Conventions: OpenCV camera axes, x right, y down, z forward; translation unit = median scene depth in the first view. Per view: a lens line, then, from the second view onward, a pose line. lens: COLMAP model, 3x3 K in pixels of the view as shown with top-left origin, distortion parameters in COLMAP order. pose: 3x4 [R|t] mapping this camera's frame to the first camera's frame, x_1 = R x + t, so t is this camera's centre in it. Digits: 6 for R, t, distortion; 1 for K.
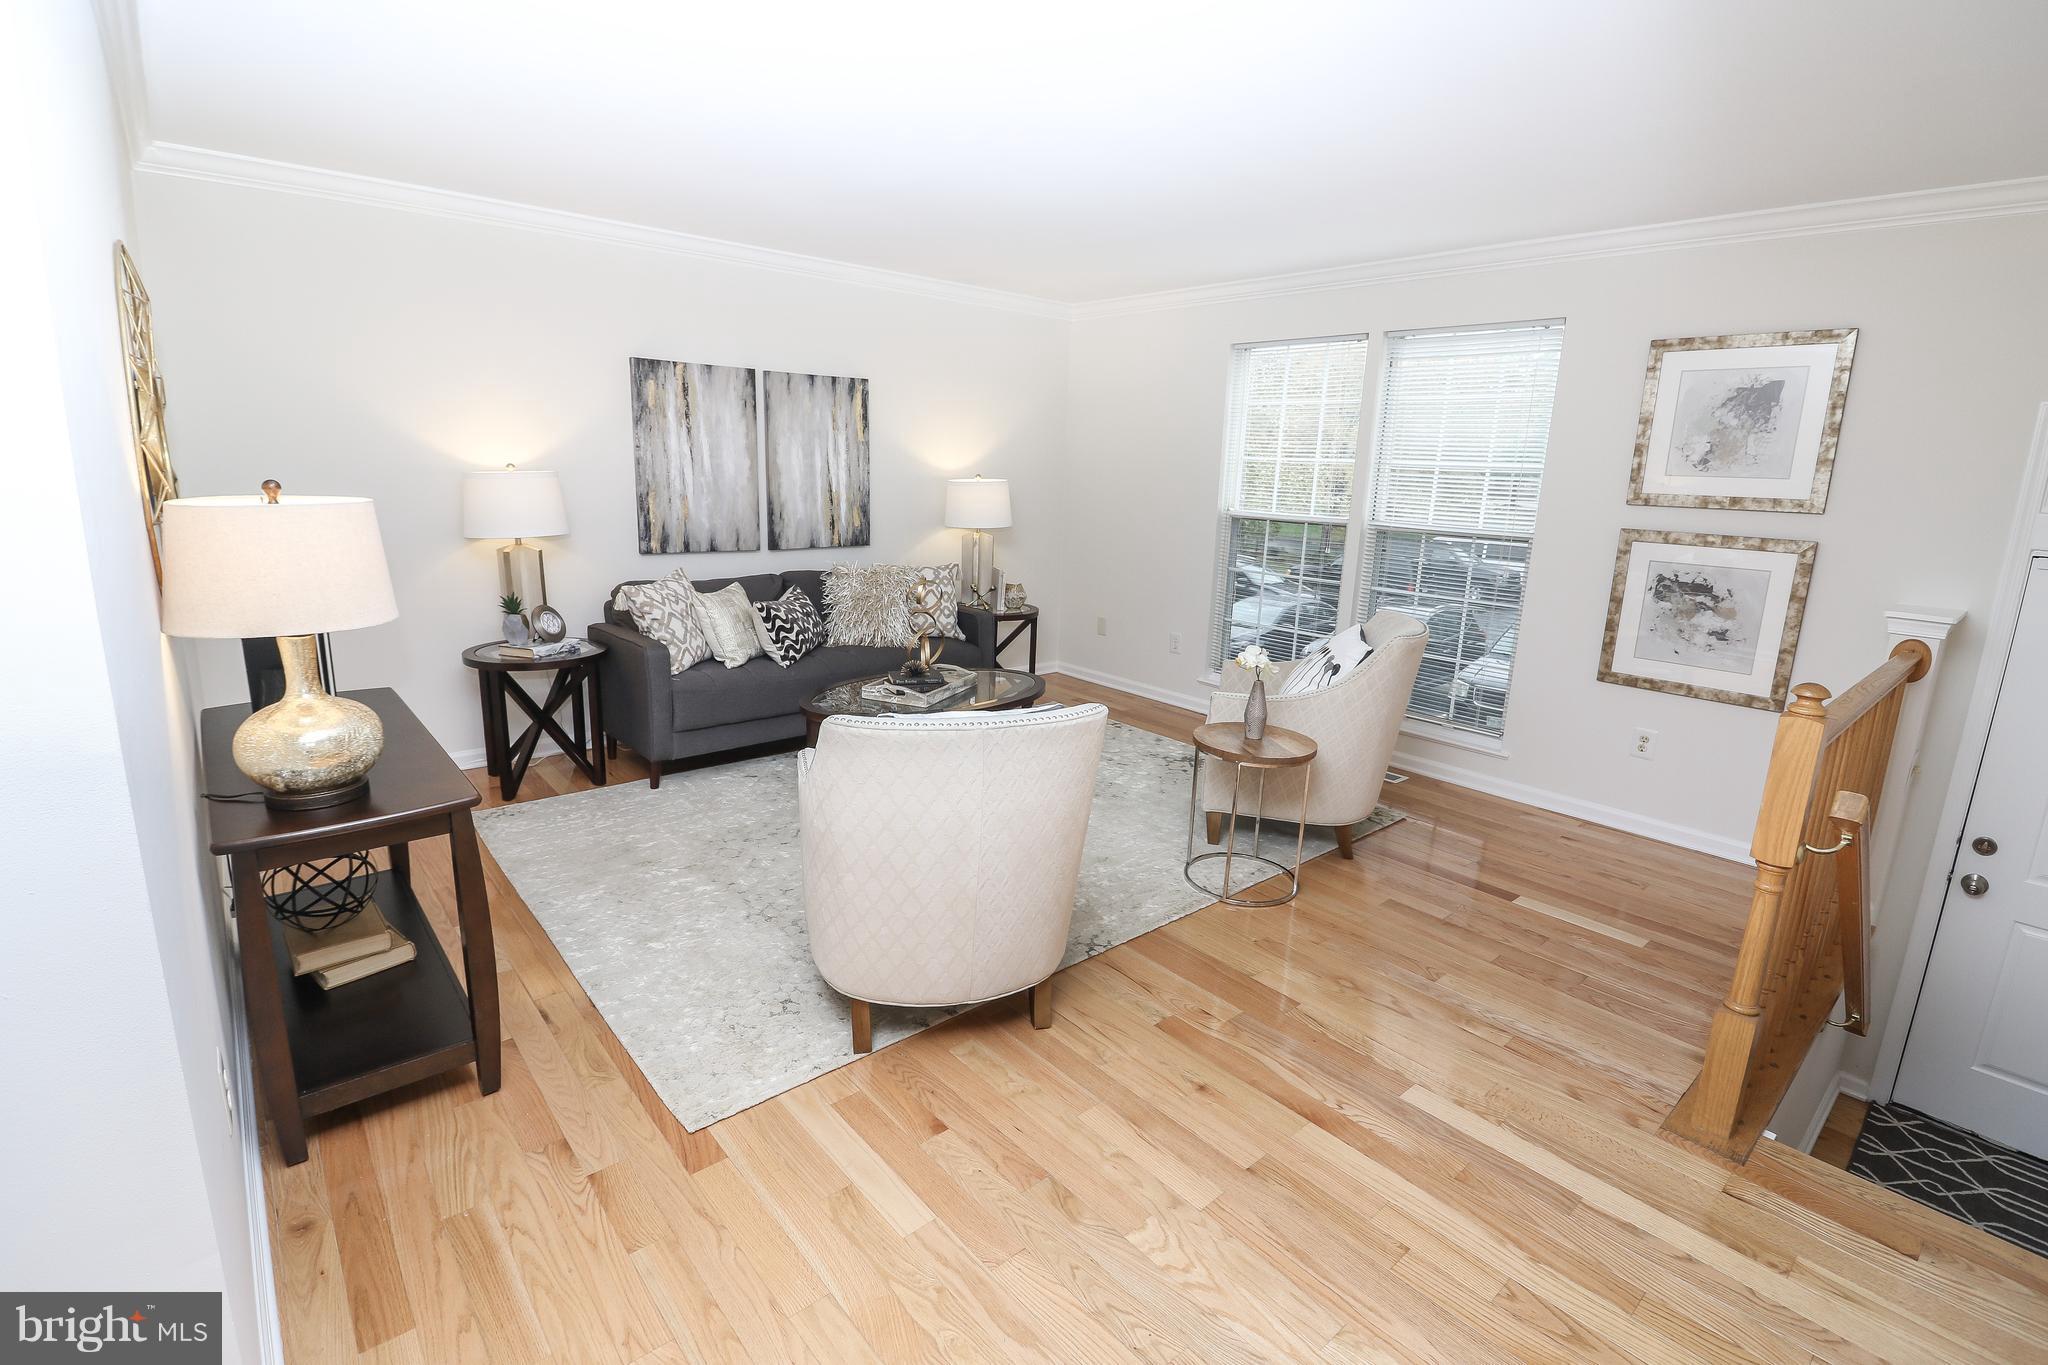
lens RADIAL K [[944.4, 0, 1018.9], [0, 944.4, 672.0], [0, 0, 1]] dist [0.001589, -0.008043]
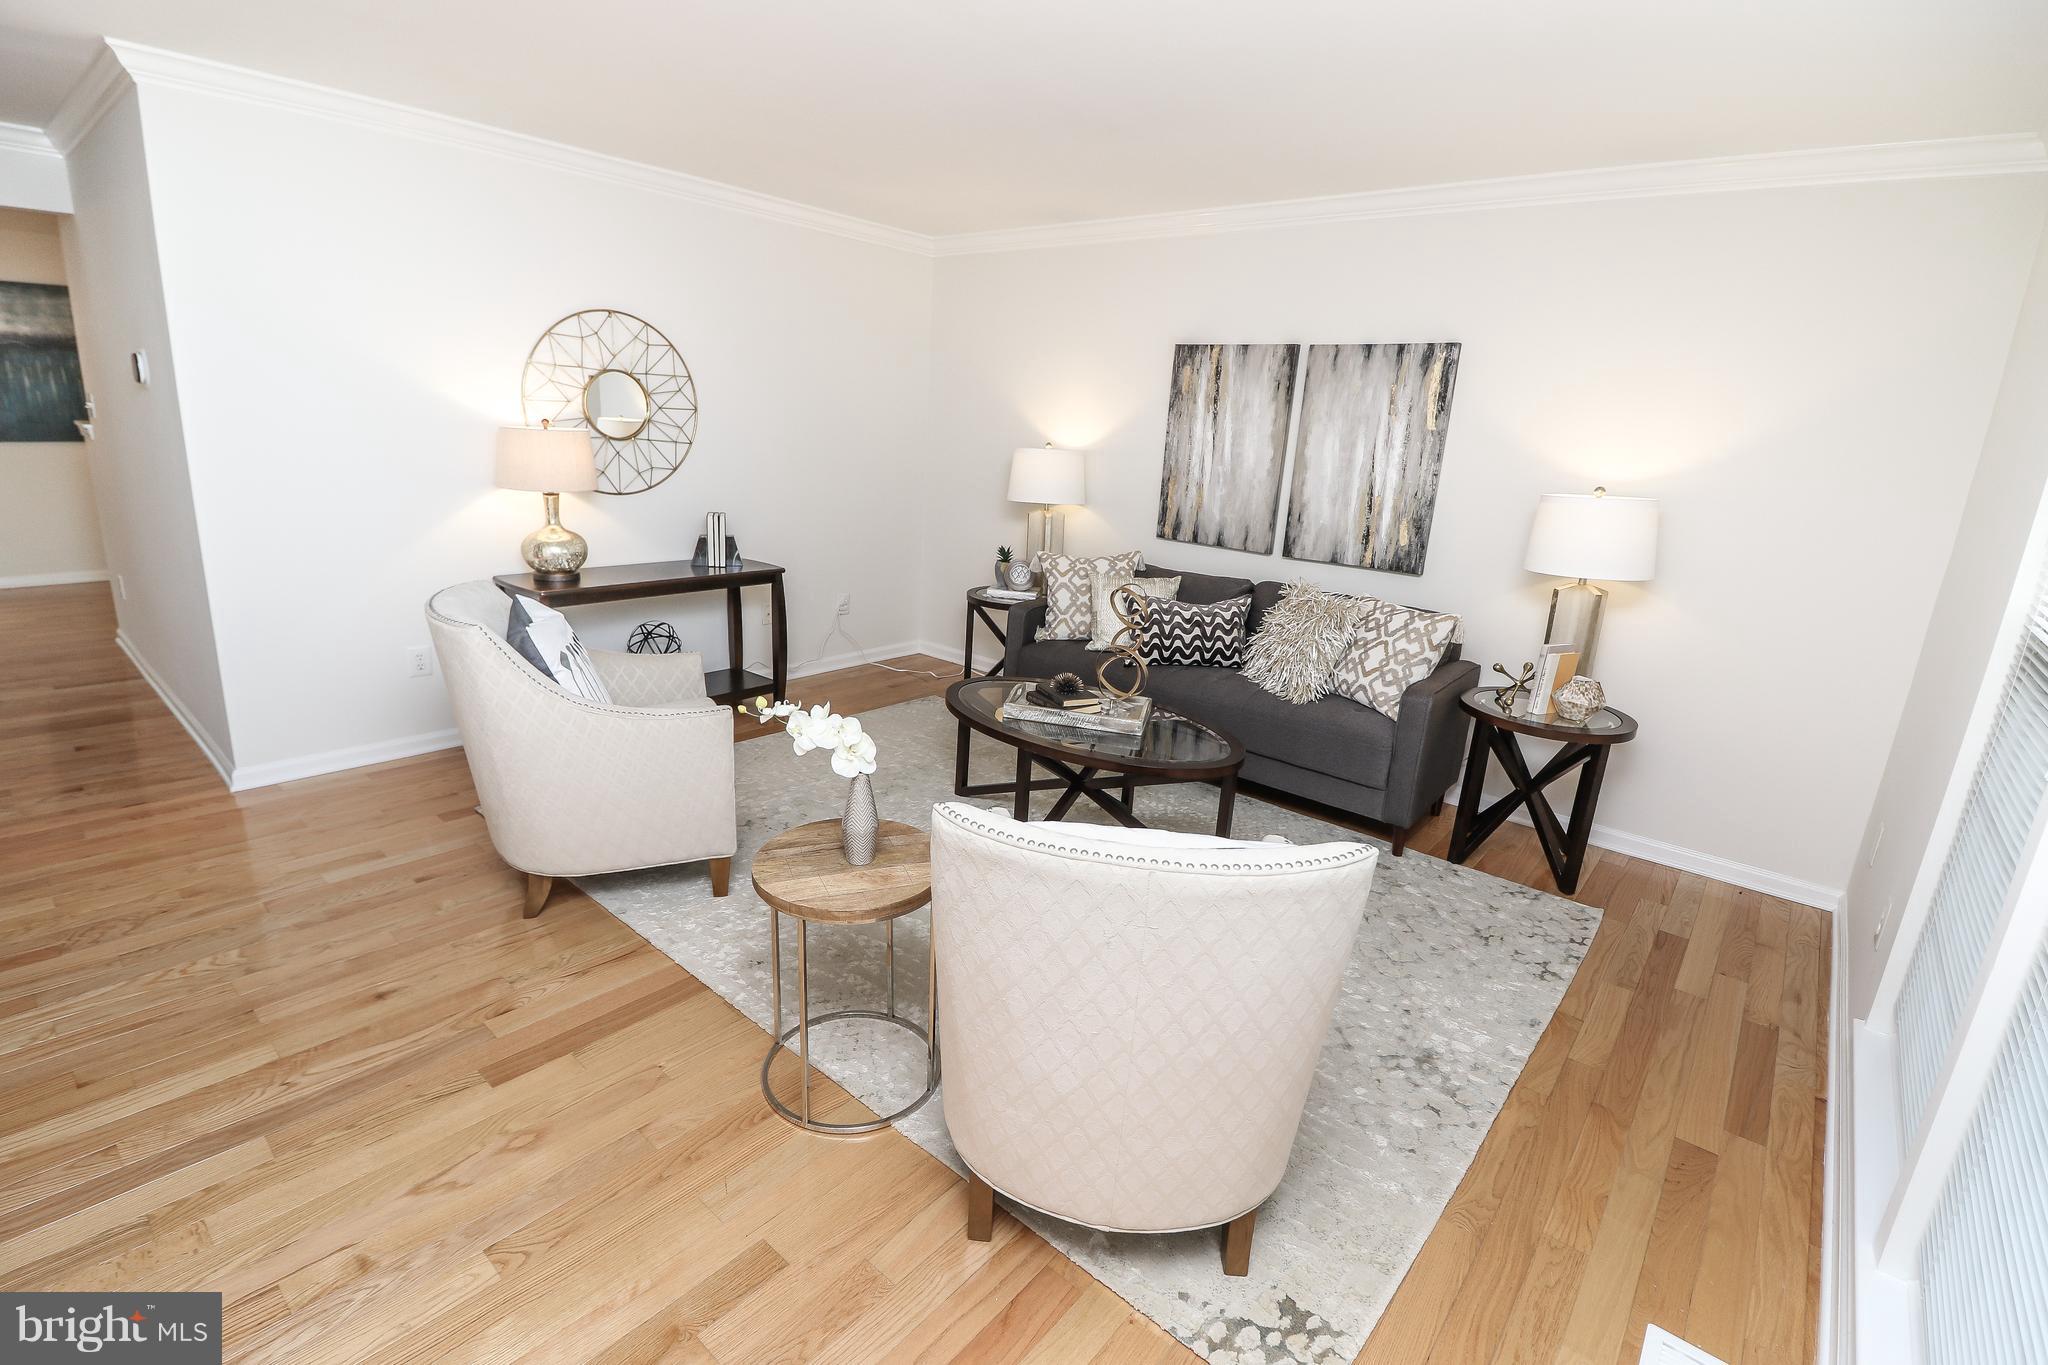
lens RADIAL K [[944.4, 0, 1018.9], [0, 944.4, 672.0], [0, 0, 1]] dist [0.001589, -0.008043]
pose [[0.146237, 0.236069, -0.960670, 0.577240], [-0.263222, 0.945387, 0.192245, -0.138001], [0.953587, 0.224756, 0.200389, 0.654656]]
